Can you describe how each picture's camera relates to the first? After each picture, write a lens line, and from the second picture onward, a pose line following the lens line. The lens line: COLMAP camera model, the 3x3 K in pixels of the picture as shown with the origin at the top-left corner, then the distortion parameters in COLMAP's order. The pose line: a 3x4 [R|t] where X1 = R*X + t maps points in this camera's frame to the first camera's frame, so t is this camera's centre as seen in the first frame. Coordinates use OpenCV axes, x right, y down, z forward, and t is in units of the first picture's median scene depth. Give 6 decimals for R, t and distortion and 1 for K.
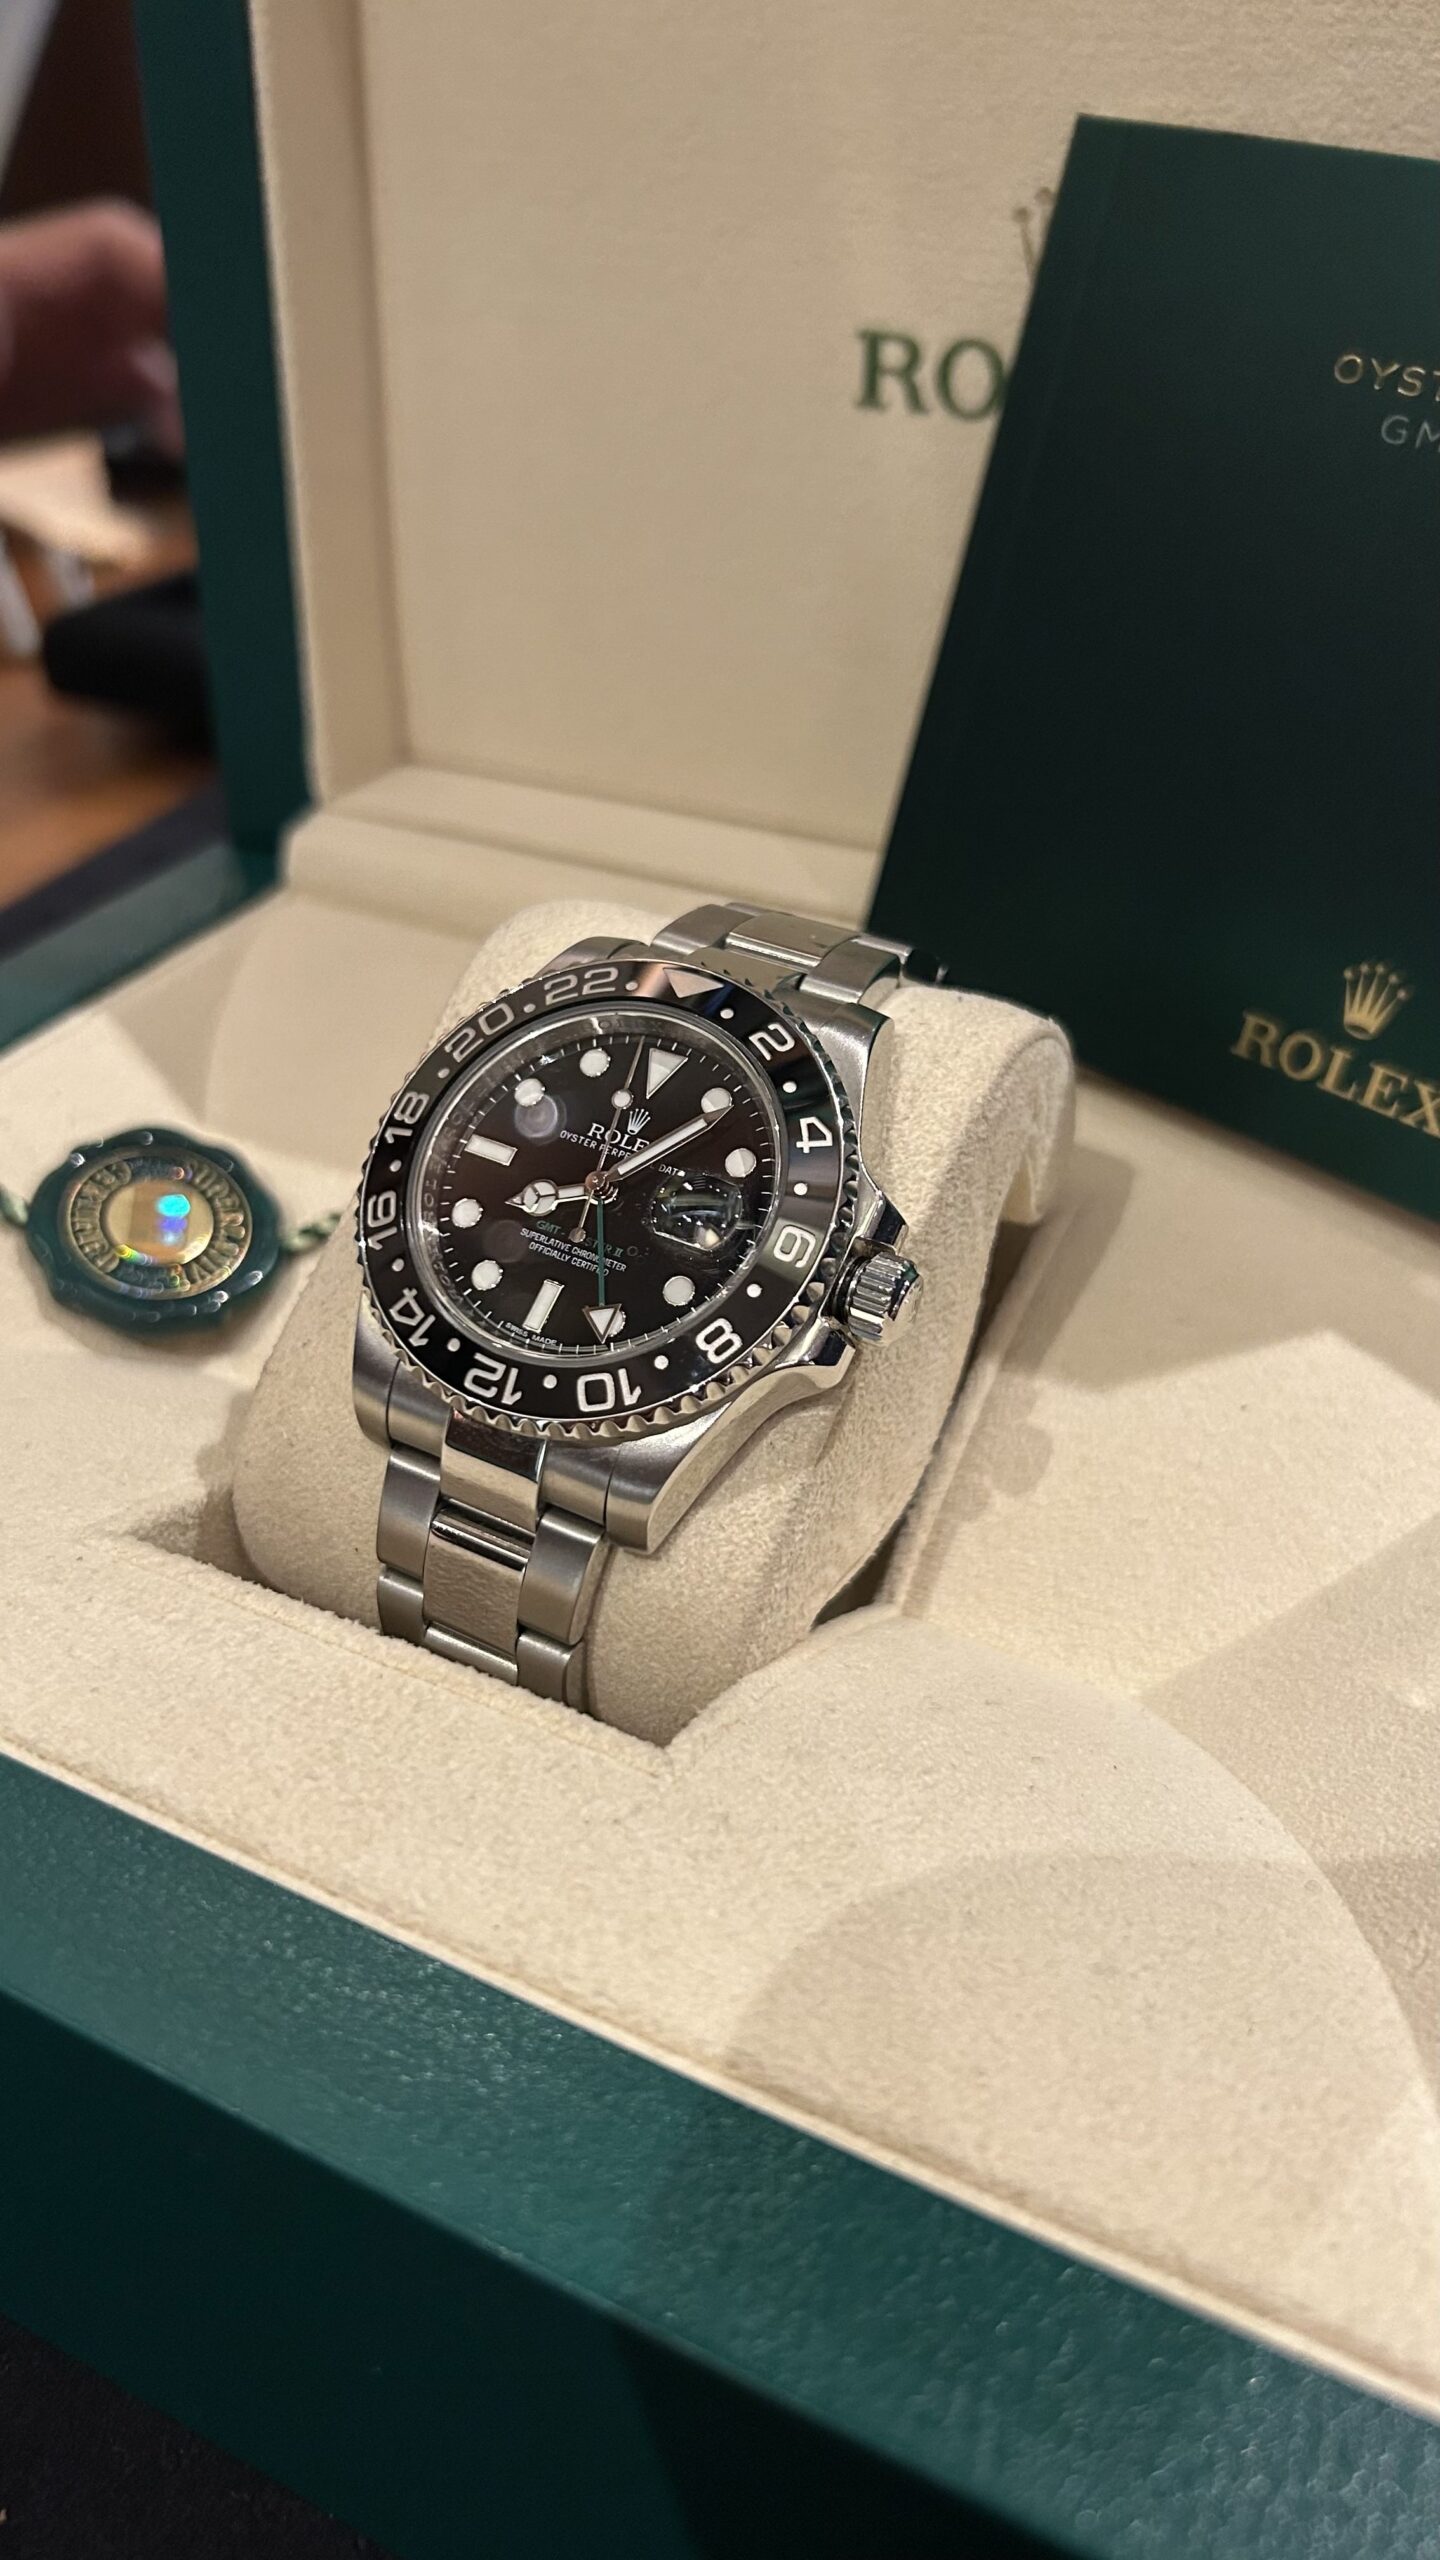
lens RADIAL K [[2033.3, 0, 720.0], [0, 2033.3, 1280.0], [0, 0, 1]] dist [-0.018360, 0.004590]
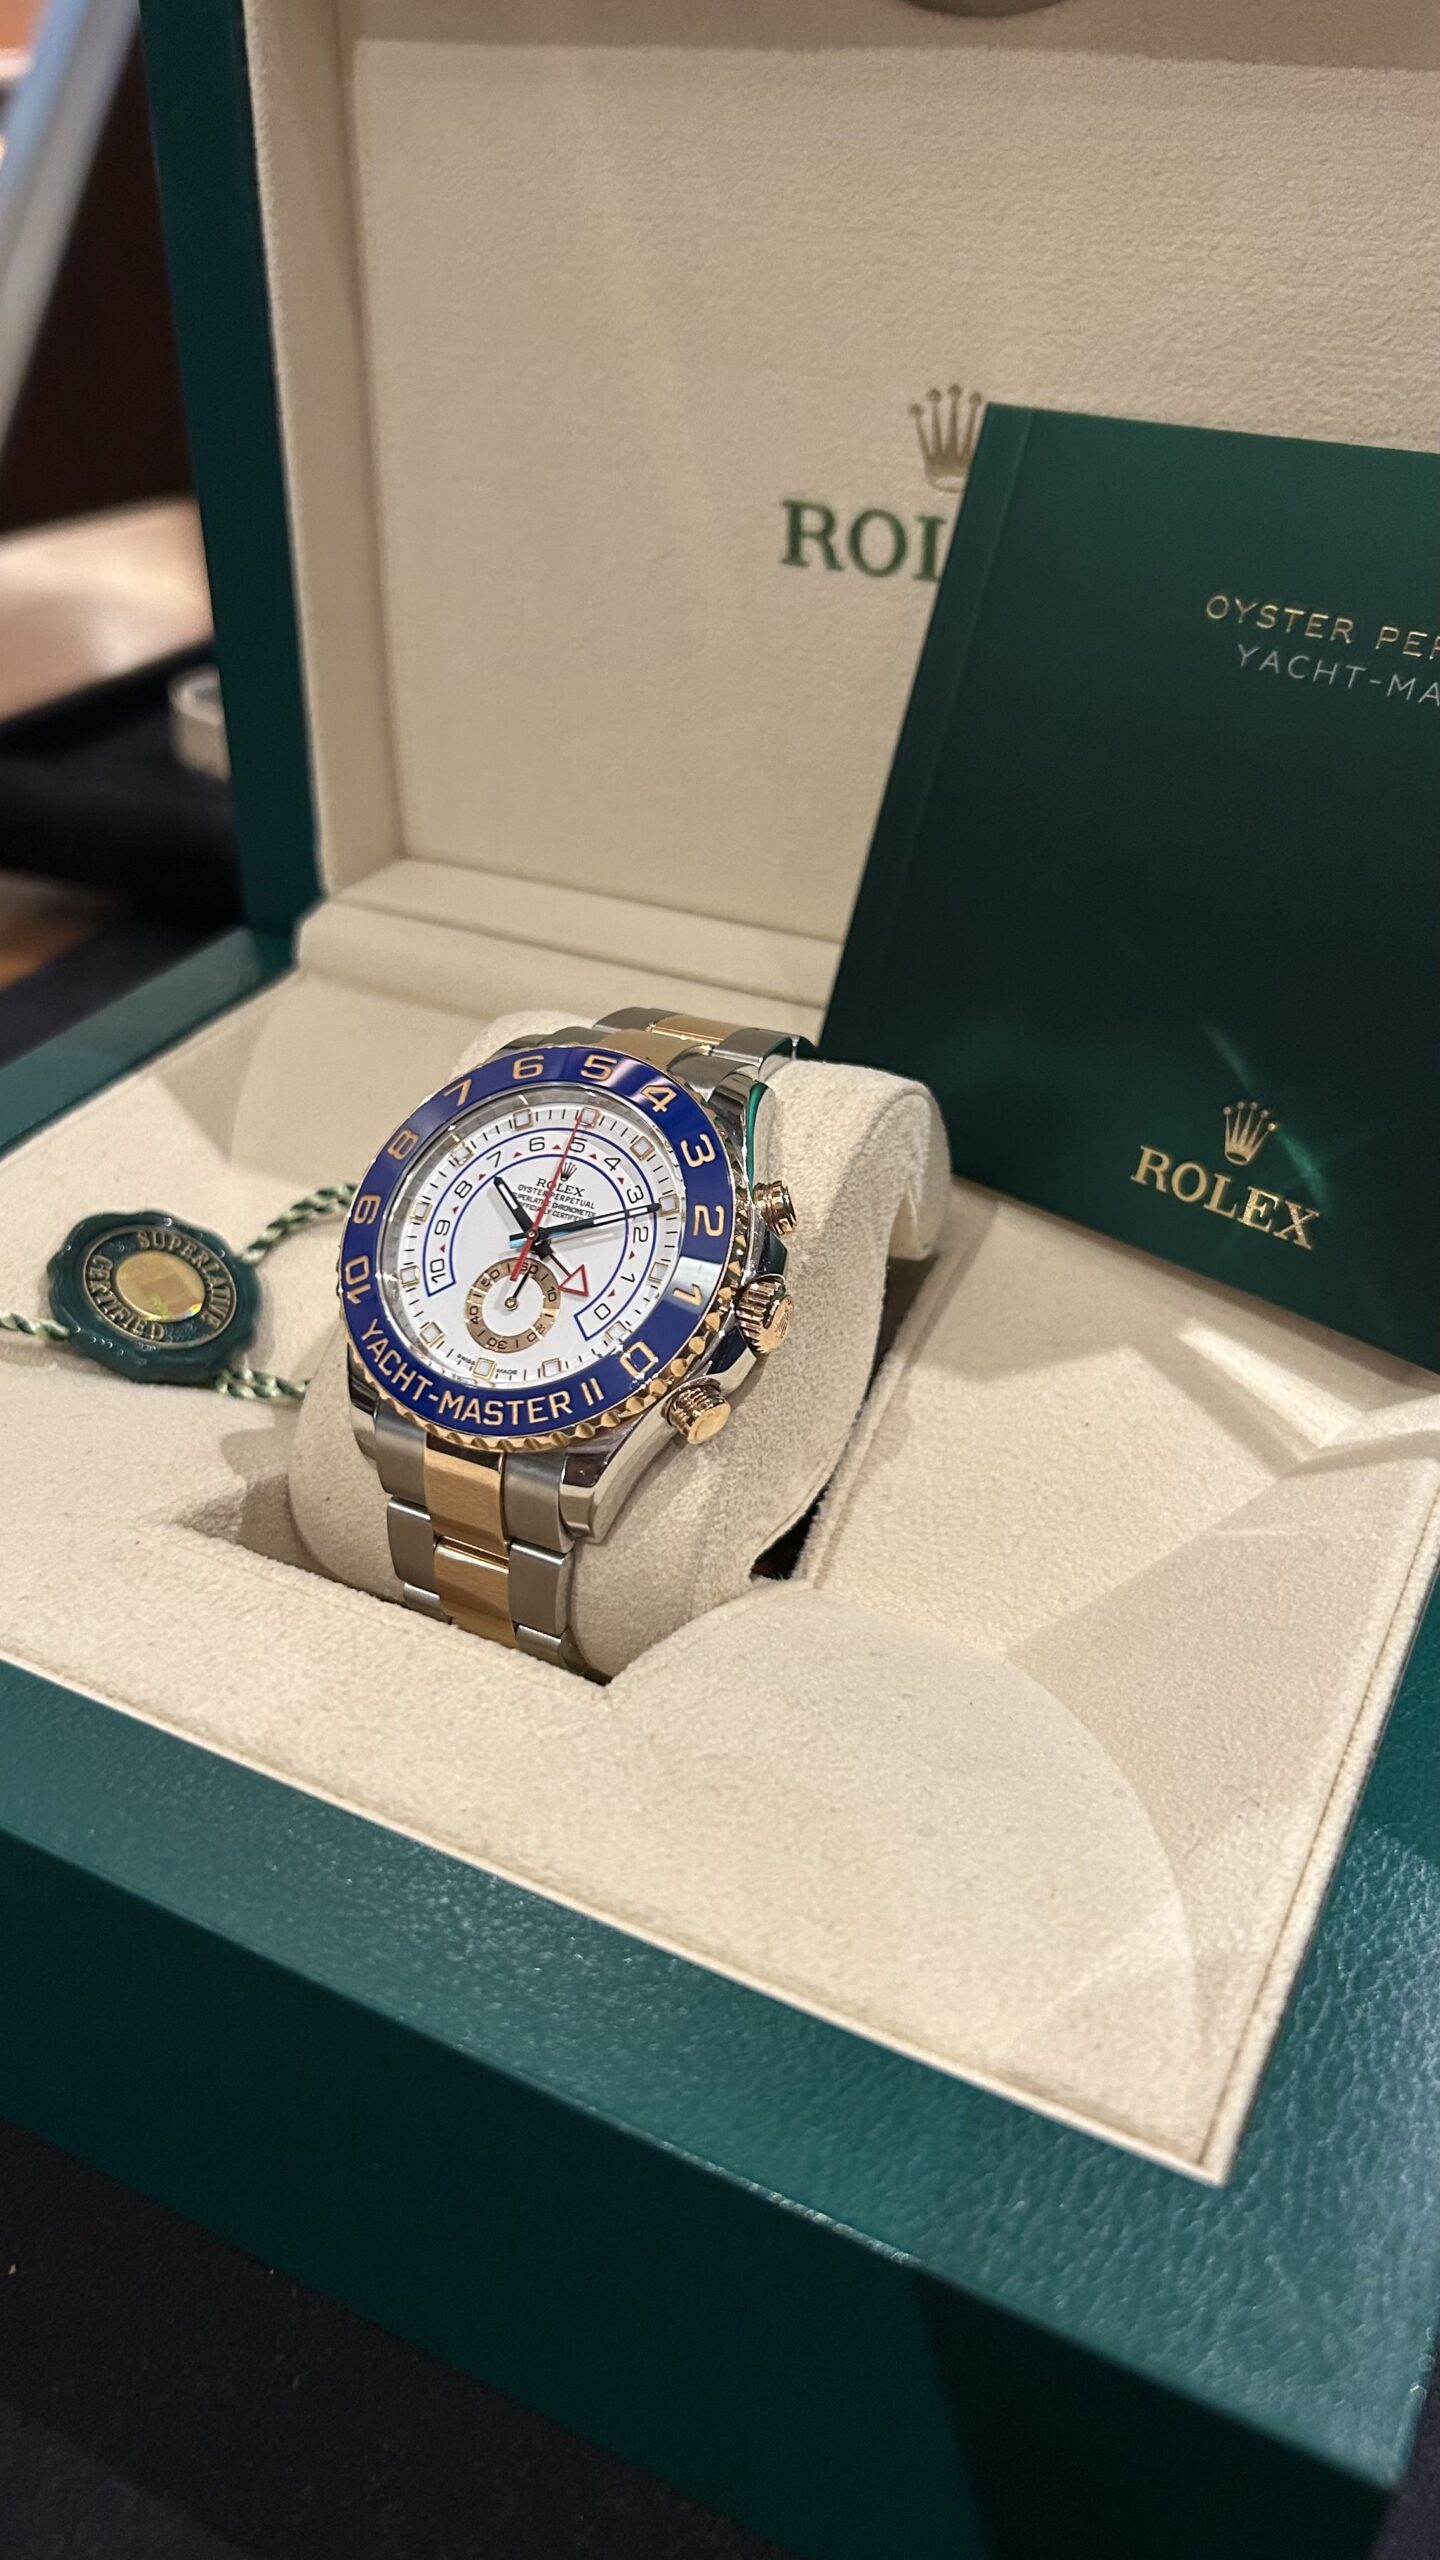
lens RADIAL K [[2046.8, 0, 735.3], [0, 2046.8, 1267.5], [0, 0, 1]] dist [0.054610, -0.090004]
pose [[0.999977, -0.006666, 0.000886, 0.055597], [0.006678, 0.999867, -0.014875, -0.010090], [-0.000787, 0.014881, 0.999889, -0.285991]]
